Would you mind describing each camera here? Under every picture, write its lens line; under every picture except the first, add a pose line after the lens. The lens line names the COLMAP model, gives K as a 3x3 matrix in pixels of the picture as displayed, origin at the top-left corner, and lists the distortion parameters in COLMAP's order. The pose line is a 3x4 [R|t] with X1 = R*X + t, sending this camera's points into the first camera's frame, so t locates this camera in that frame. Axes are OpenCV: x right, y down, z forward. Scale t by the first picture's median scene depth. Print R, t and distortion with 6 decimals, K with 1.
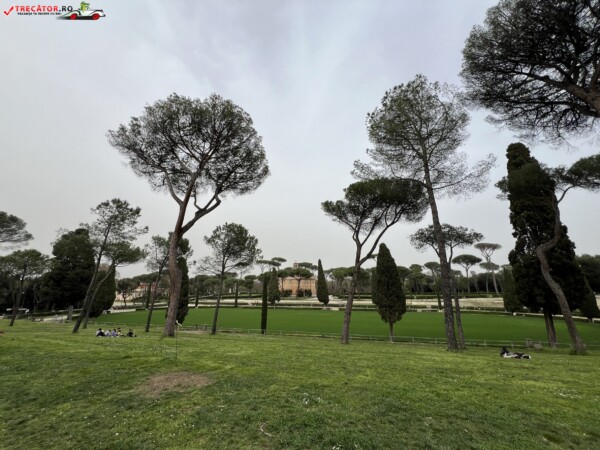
lens RADIAL K [[241.6, 0, 297.3], [0, 241.6, 223.2], [0, 0, 1]] dist [-0.002546, -0.000523]
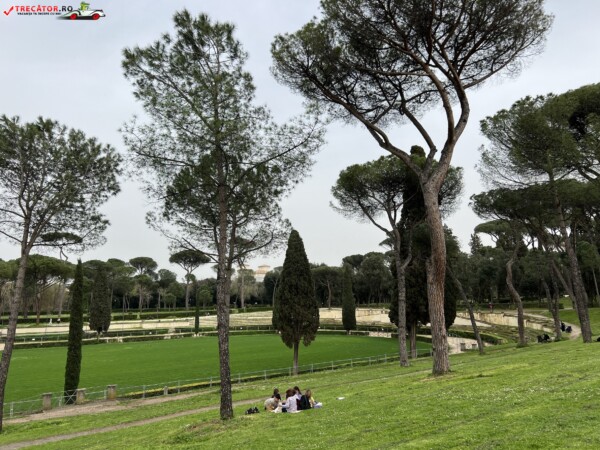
lens RADIAL K [[457.6, 0, 303.0], [0, 457.6, 222.1], [0, 0, 1]] dist [0.043548, -0.047466]
pose [[0.505285, 0.147657, 0.850226, -0.386467], [-0.221543, 0.974427, -0.037565, 0.056076], [-0.834030, -0.169381, 0.525075, 0.180556]]
